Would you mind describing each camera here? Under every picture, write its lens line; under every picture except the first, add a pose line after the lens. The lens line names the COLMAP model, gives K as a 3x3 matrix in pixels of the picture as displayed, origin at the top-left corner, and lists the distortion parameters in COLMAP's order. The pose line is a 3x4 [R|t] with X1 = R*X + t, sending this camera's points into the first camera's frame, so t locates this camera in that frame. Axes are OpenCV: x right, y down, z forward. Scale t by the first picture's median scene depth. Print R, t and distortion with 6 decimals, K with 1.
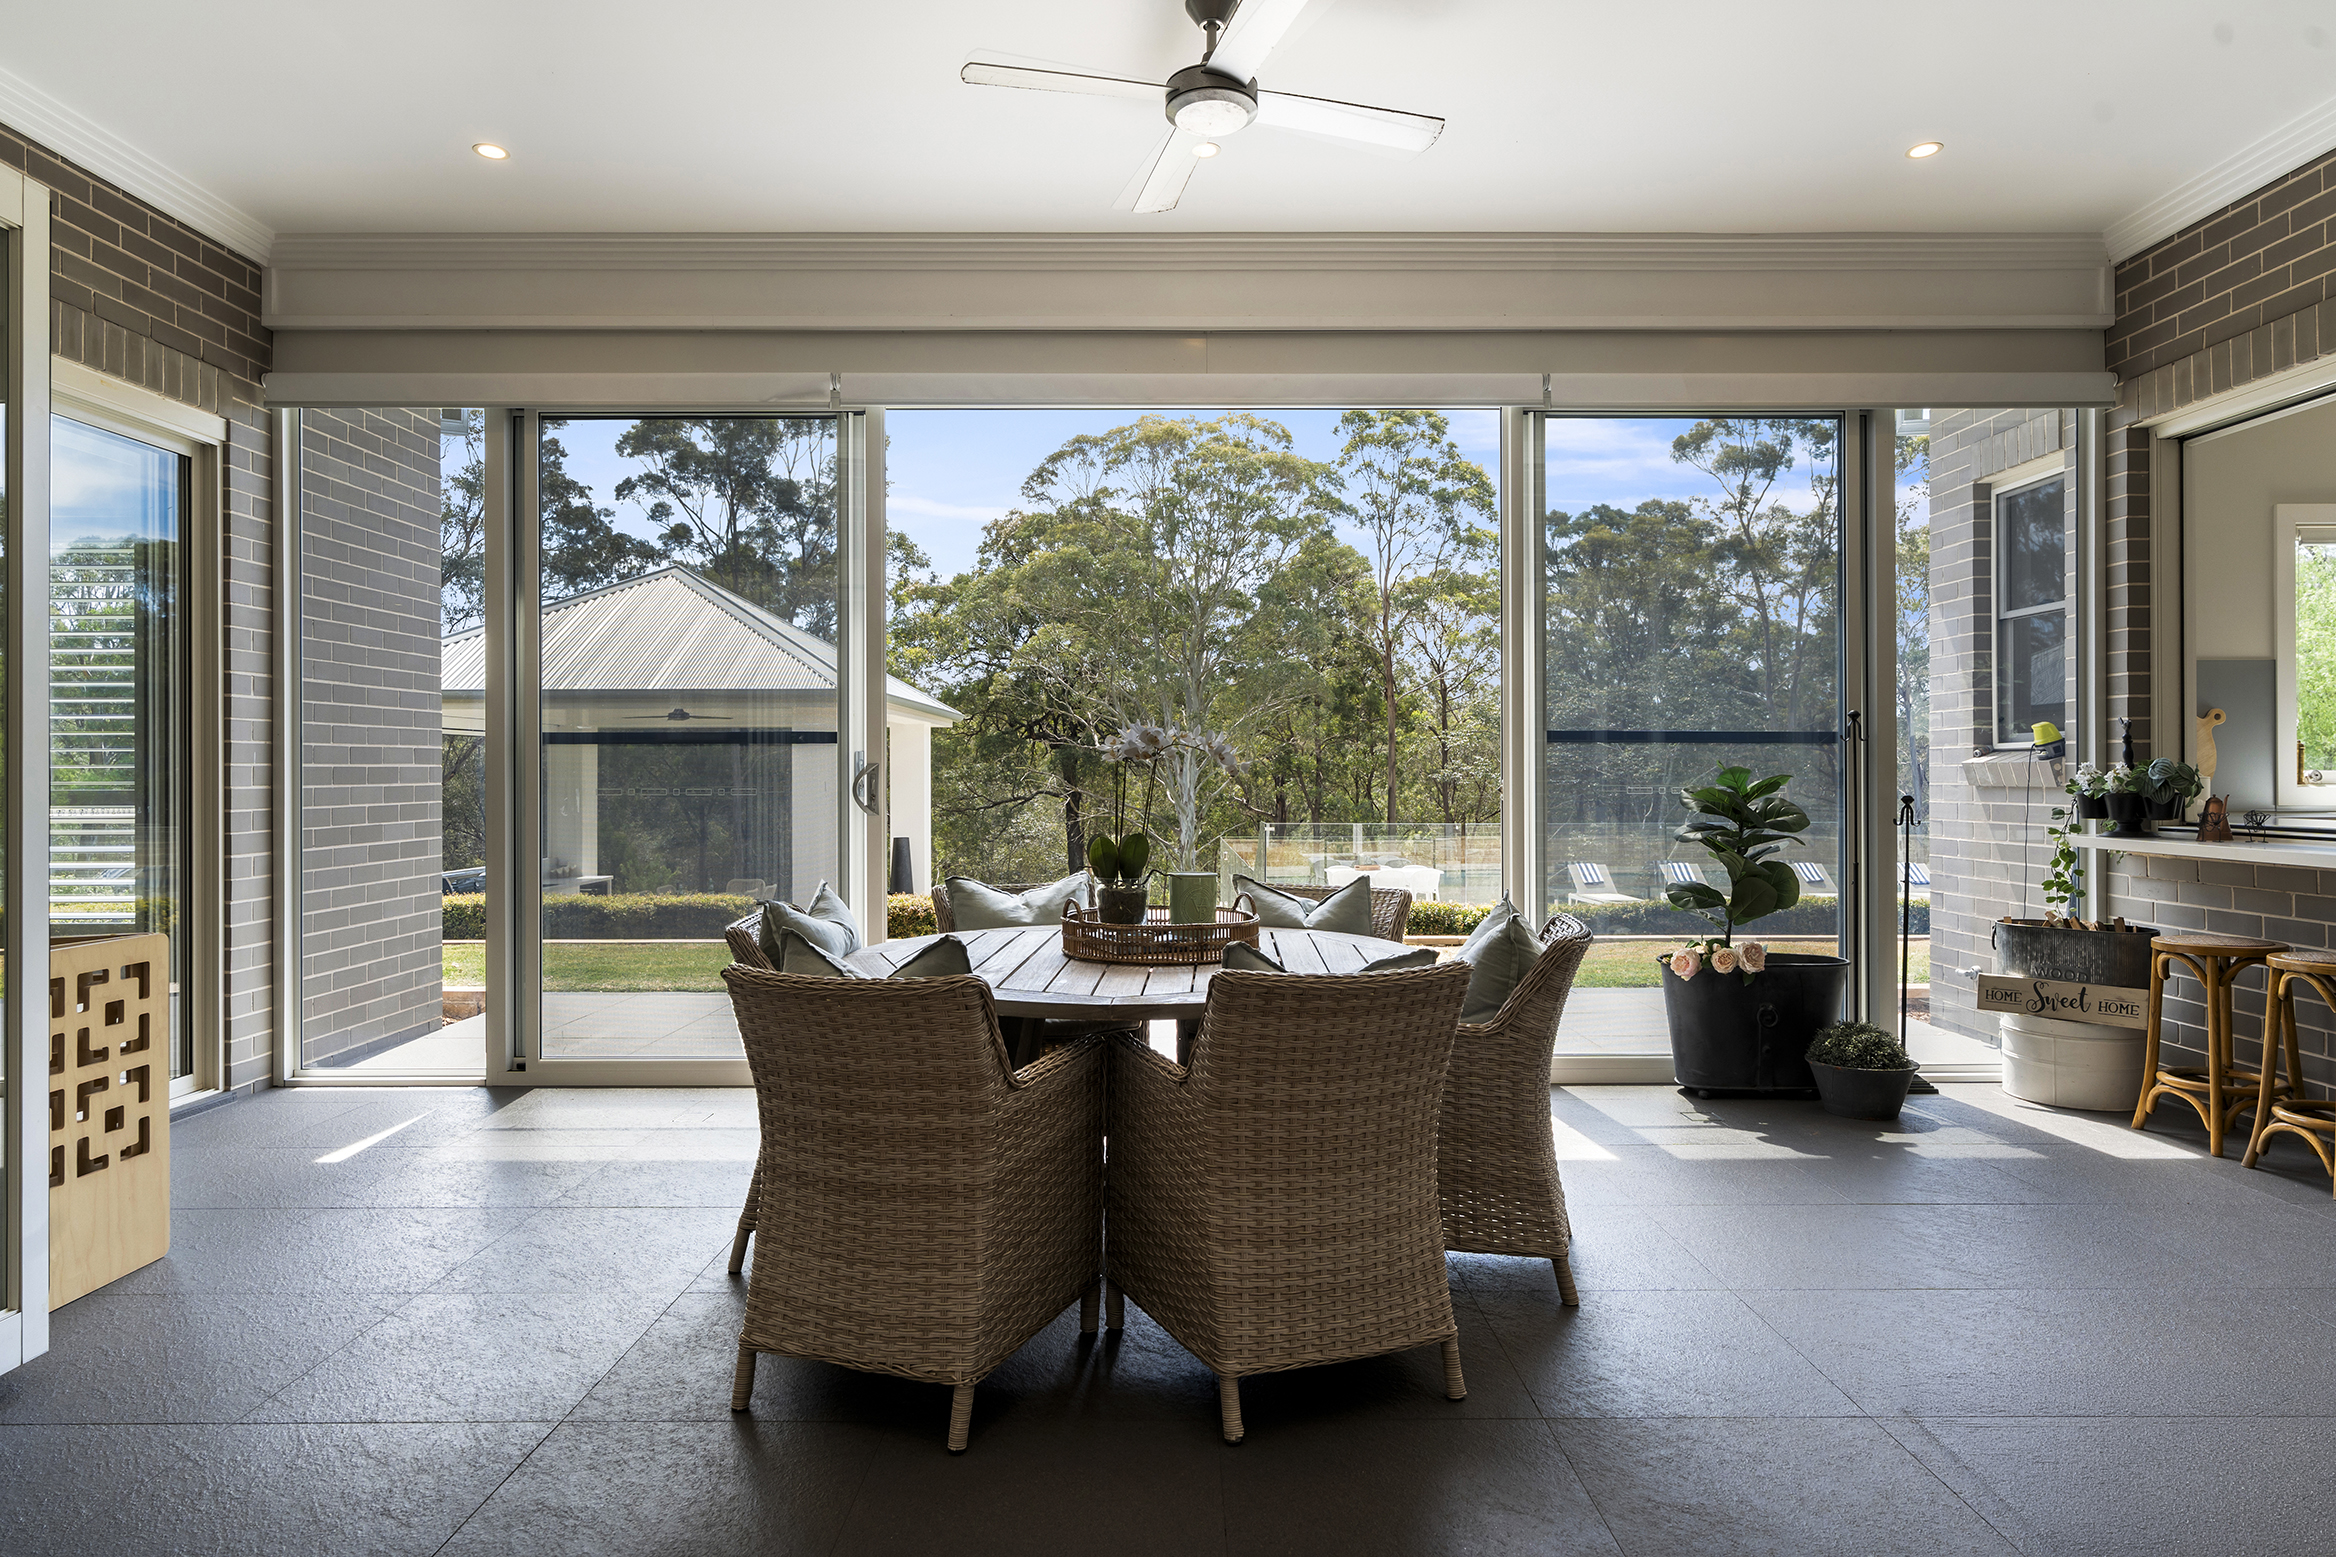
lens RADIAL K [[1291.8, 0, 1160.7], [0, 1291.8, 772.5], [0, 0, 1]] dist [-0.005125, -0.001135]
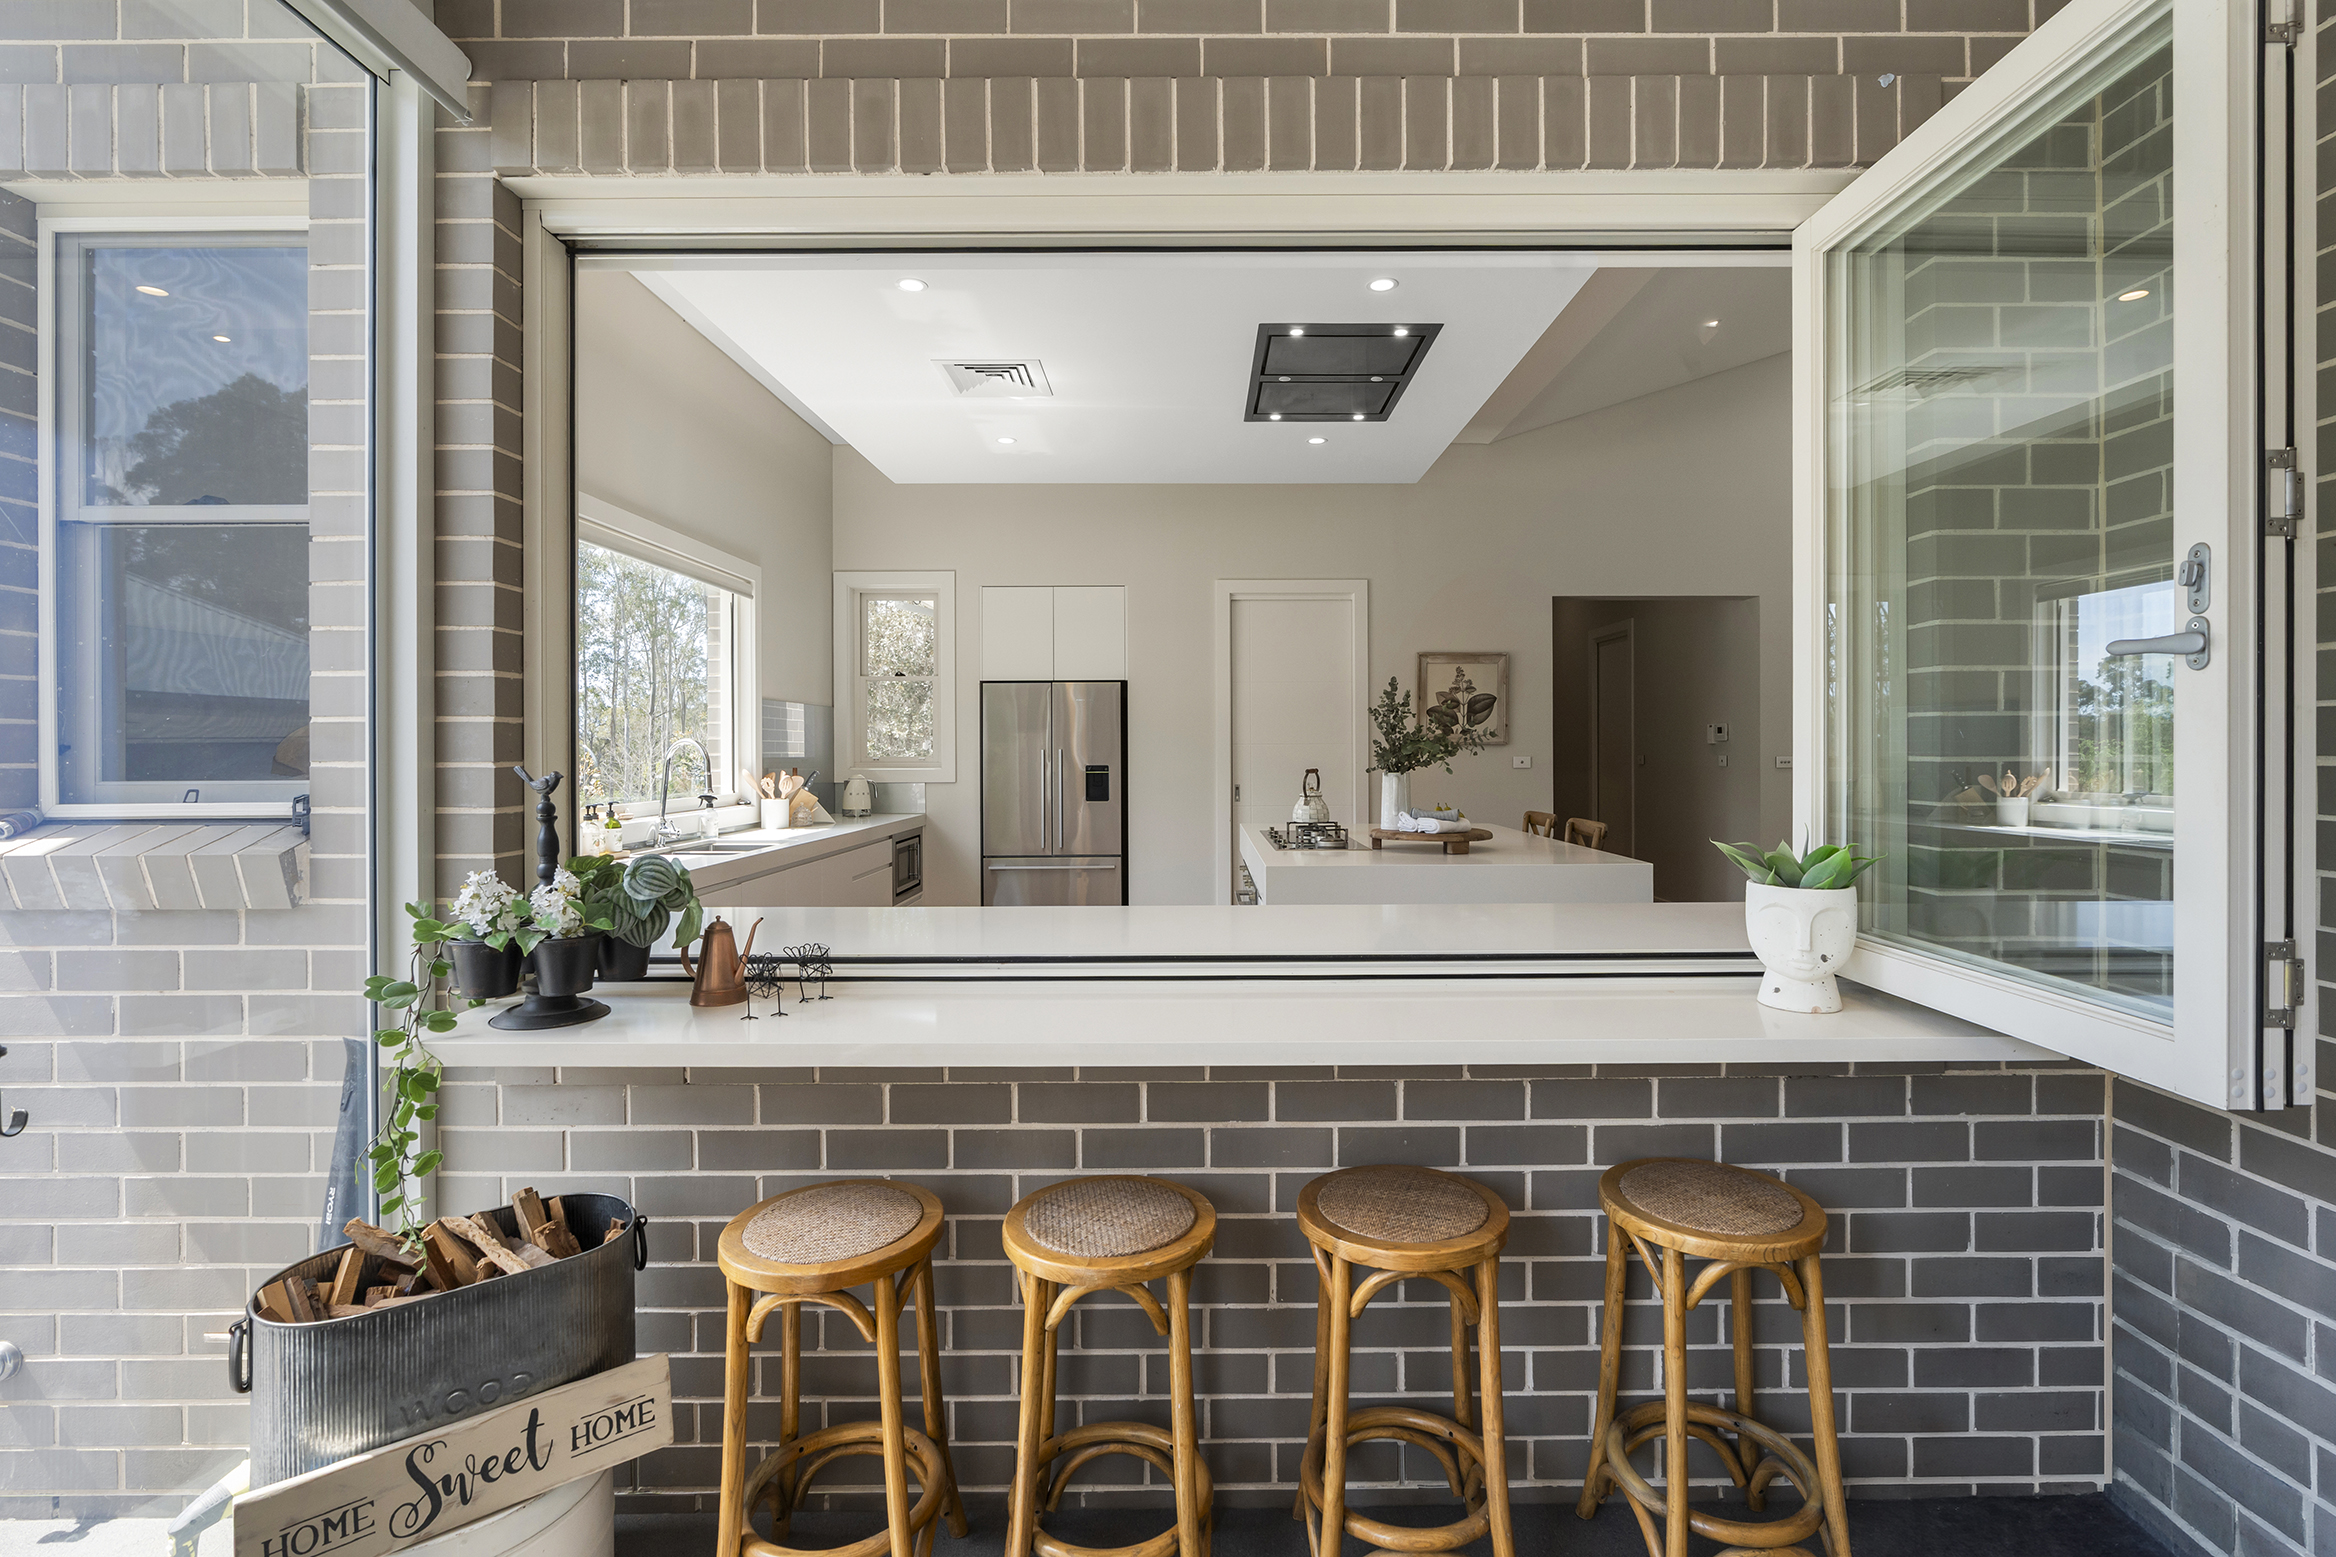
lens RADIAL K [[1067.2, 0, 1162.8], [0, 1067.2, 744.9], [0, 0, 1]] dist [-0.005100, -0.000335]
pose [[-0.008461, -0.004798, 0.999953, 0.342467], [-0.001689, 0.999987, 0.004784, -0.053587], [-0.999963, -0.001649, -0.008469, 0.748943]]
